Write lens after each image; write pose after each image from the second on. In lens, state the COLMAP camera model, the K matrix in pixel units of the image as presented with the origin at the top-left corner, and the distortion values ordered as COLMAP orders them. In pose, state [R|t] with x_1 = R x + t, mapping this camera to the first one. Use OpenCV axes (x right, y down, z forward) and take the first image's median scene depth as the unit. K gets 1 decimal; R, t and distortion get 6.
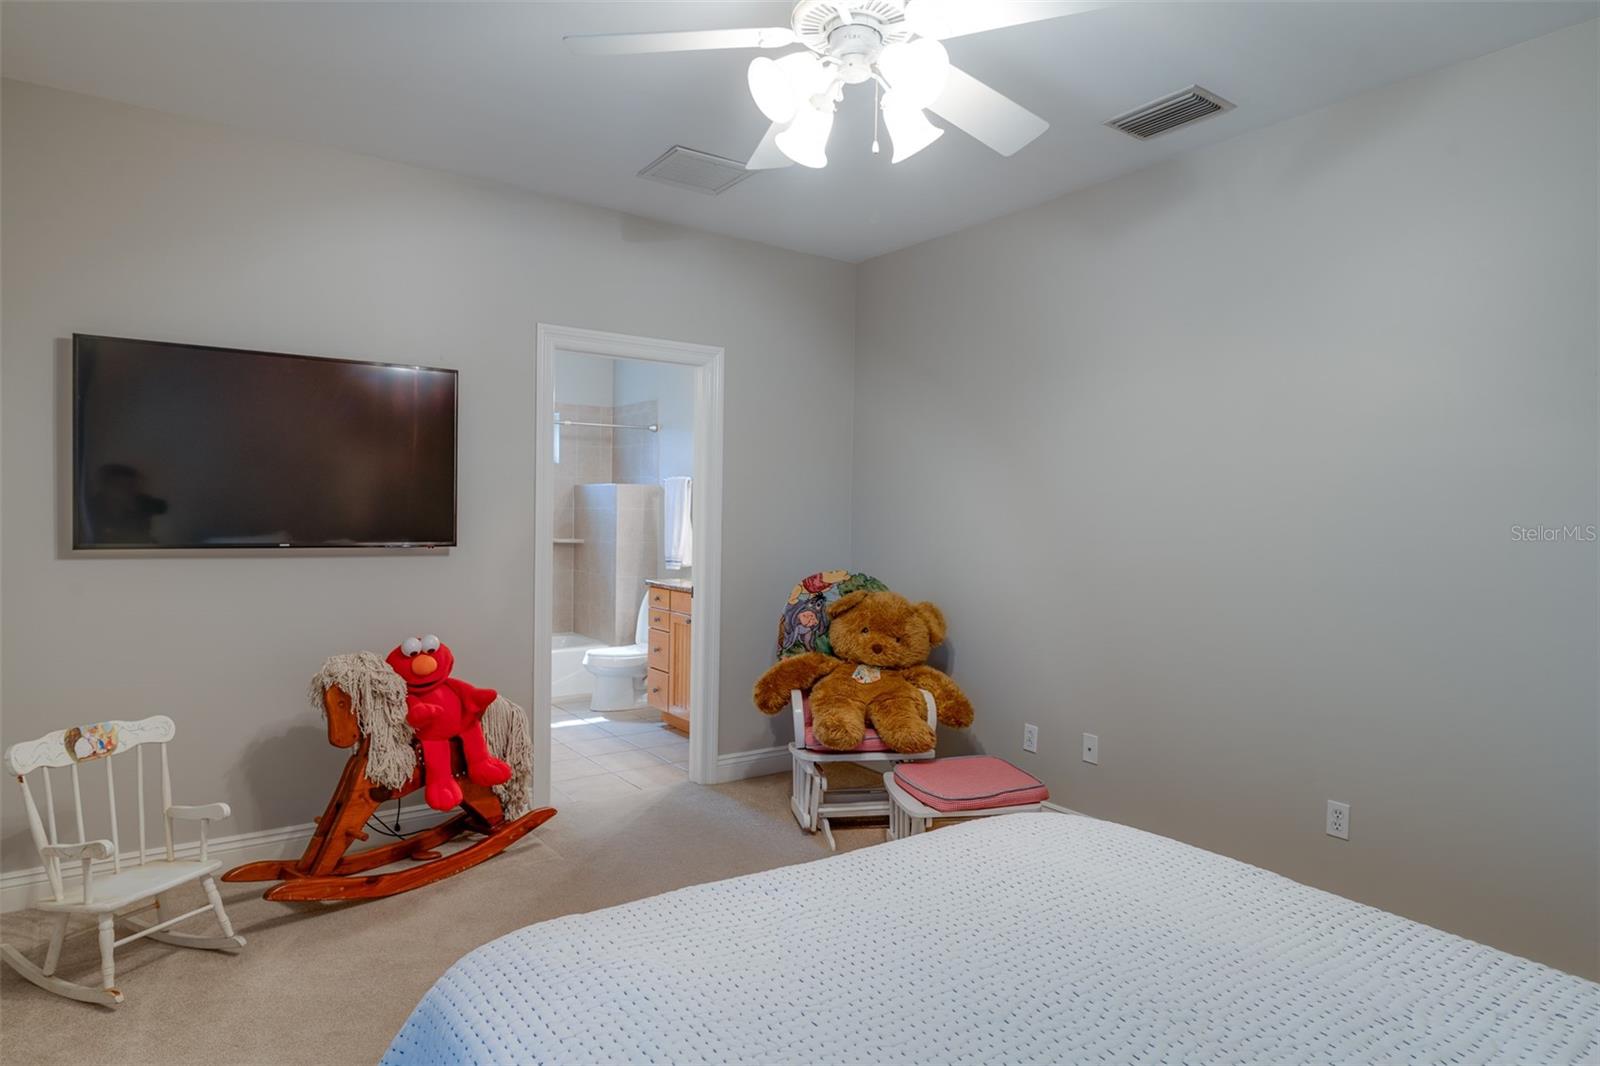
lens RADIAL K [[917.2, 0, 800.0], [0, 917.2, 533.0], [0, 0, 1]] dist [-0.014289, 0.000111]
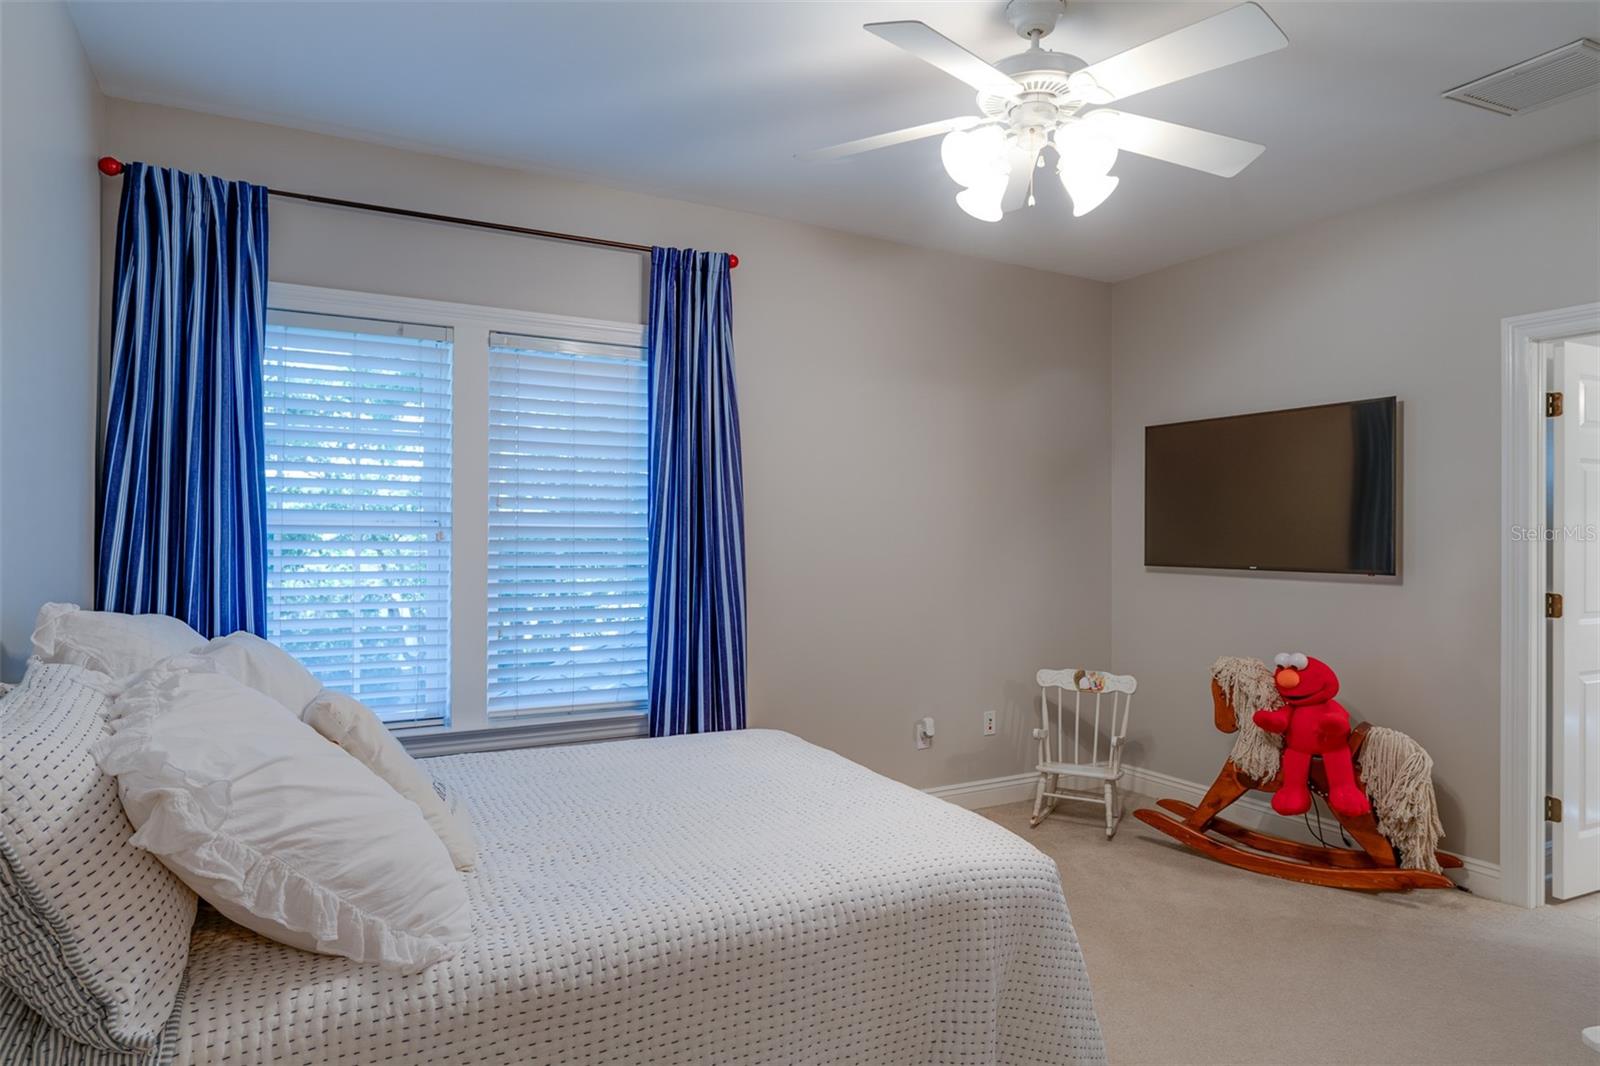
lens RADIAL K [[917.2, 0, 800.0], [0, 917.2, 533.0], [0, 0, 1]] dist [-0.014289, 0.000111]
pose [[-0.107168, -0.009550, -0.994195, 0.820470], [-0.025477, 0.999652, -0.006856, -0.011257], [0.993915, 0.024594, -0.107374, 0.579738]]
